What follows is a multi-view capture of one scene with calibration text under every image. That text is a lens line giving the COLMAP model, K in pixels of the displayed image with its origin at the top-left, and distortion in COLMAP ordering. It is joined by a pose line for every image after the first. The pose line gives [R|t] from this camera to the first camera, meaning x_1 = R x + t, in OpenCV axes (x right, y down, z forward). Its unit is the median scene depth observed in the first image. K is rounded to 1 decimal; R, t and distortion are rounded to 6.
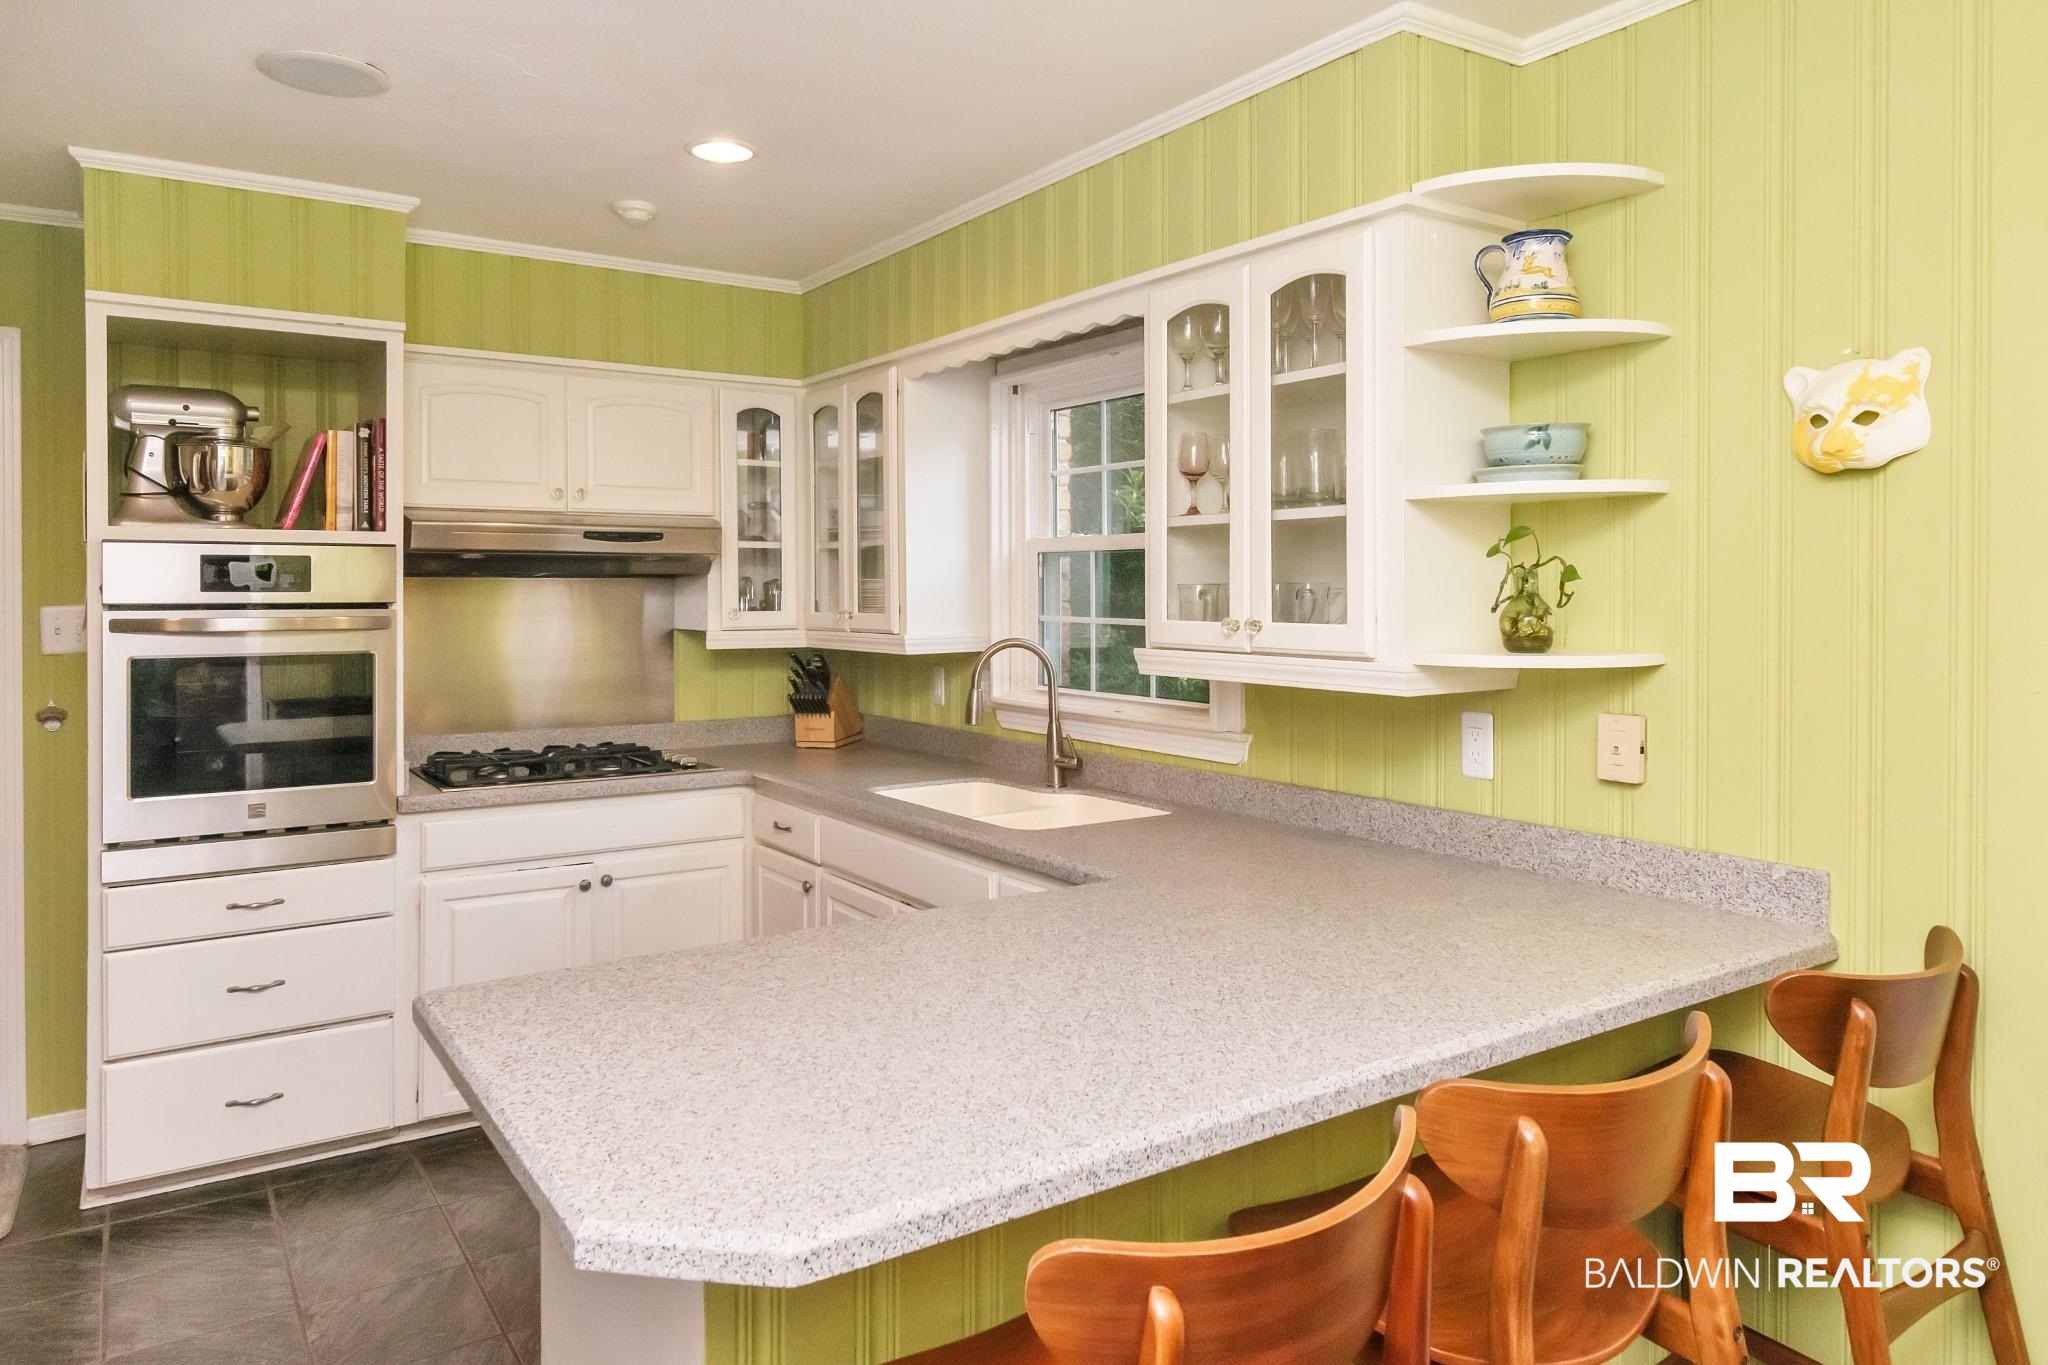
lens RADIAL K [[1311.9, 0, 1008.2], [0, 1311.9, 606.7], [0, 0, 1]] dist [-0.000932, 0.005018]
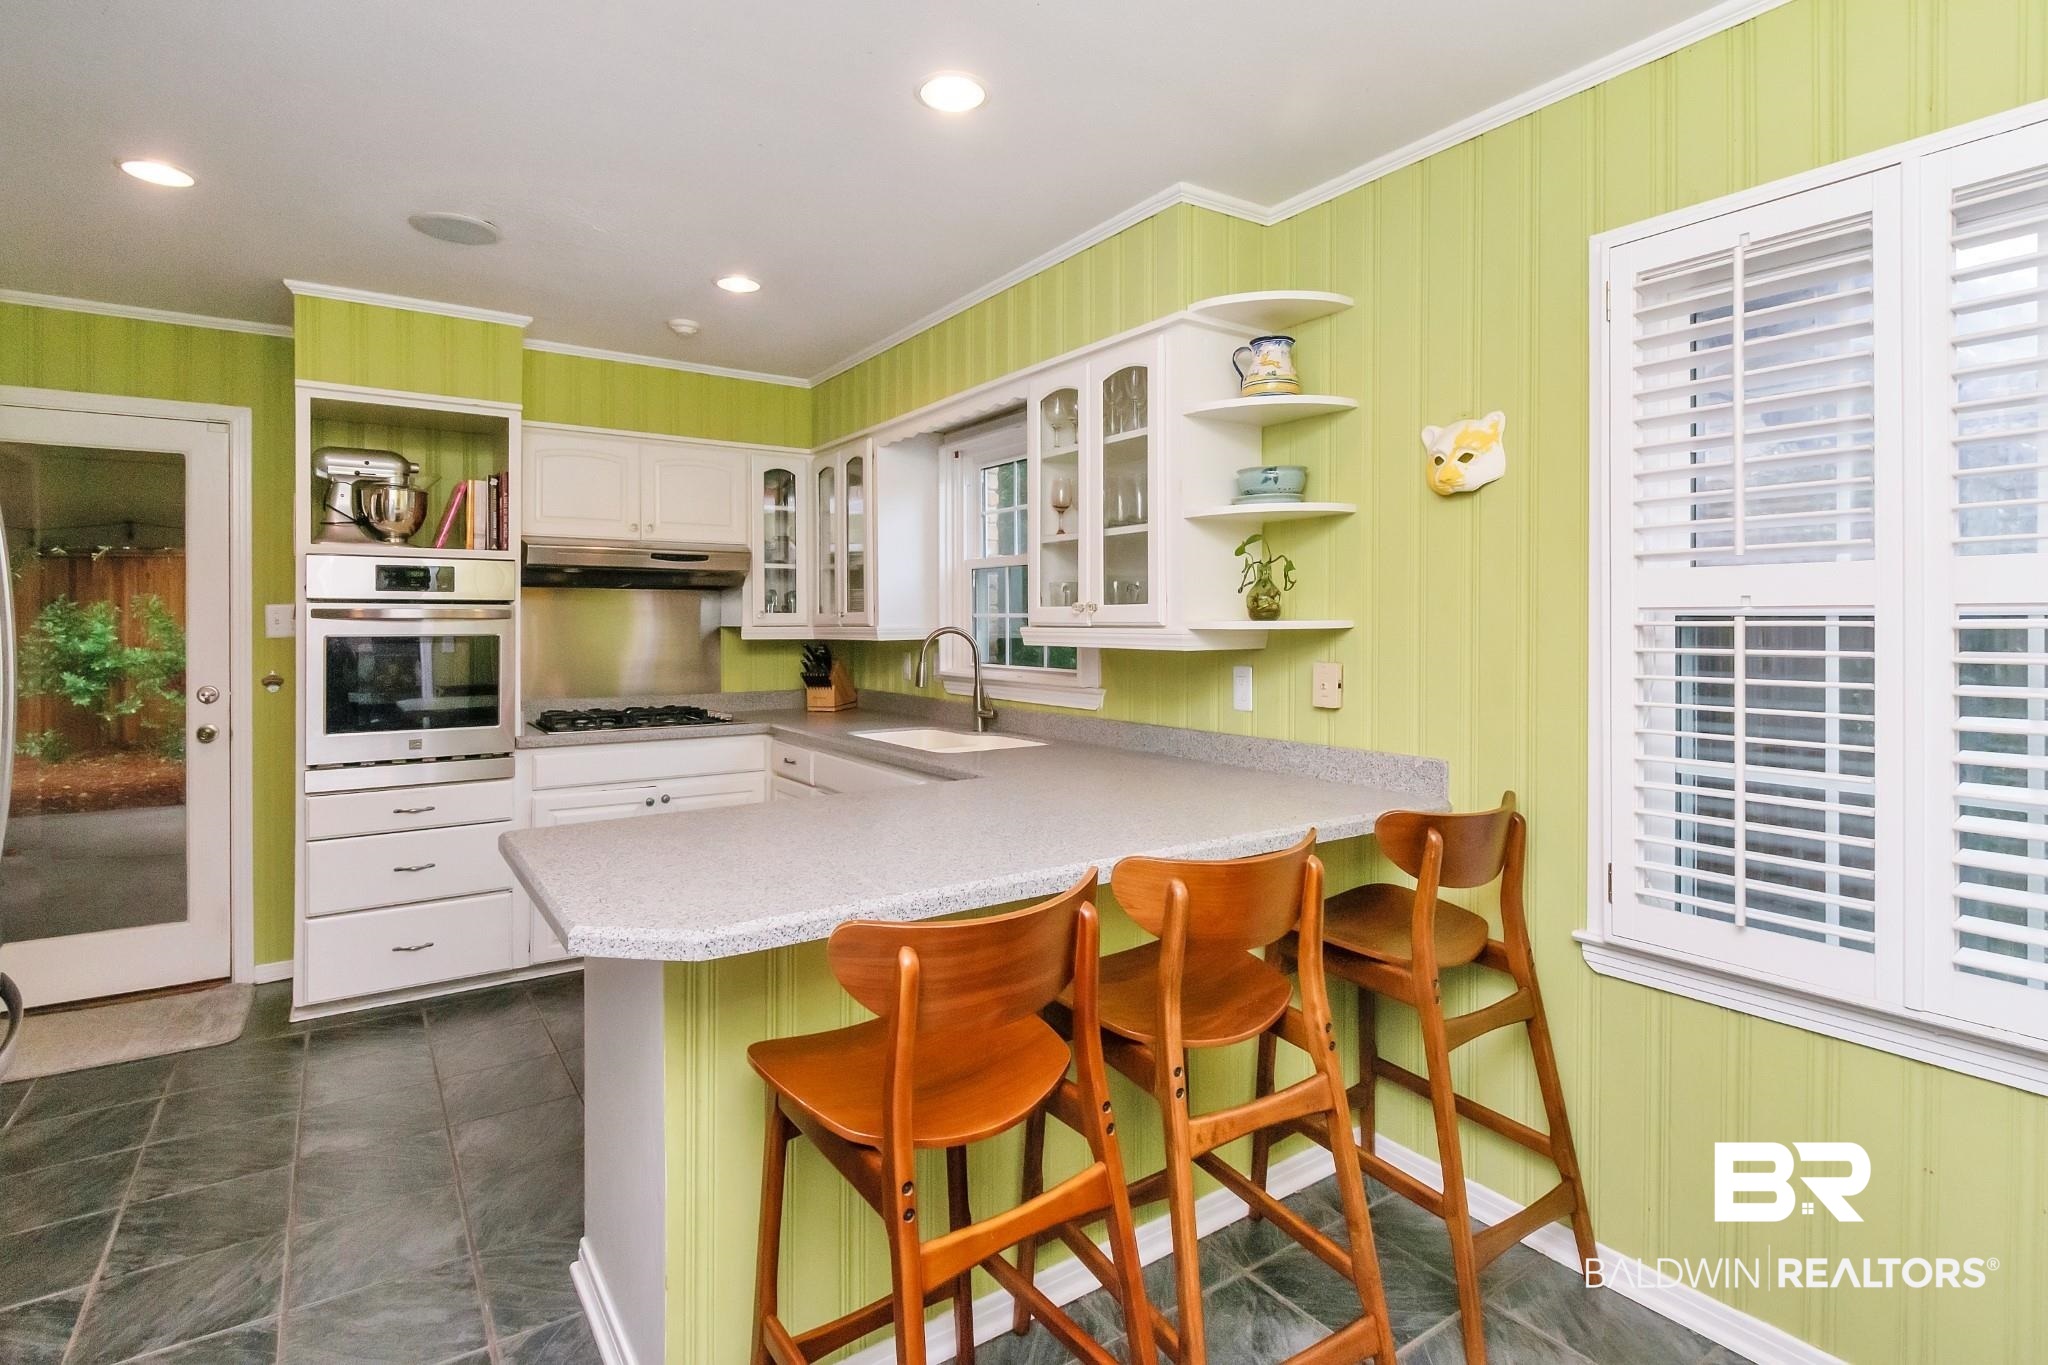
lens RADIAL K [[994.3, 0, 1023.0], [0, 994.3, 638.0], [0, 0, 1]] dist [0.004306, 0.000222]
pose [[0.999986, 0.001423, 0.005183, 0.087312], [-0.001411, 0.999996, -0.002399, 0.043000], [-0.005186, 0.002392, 0.999984, -0.092363]]
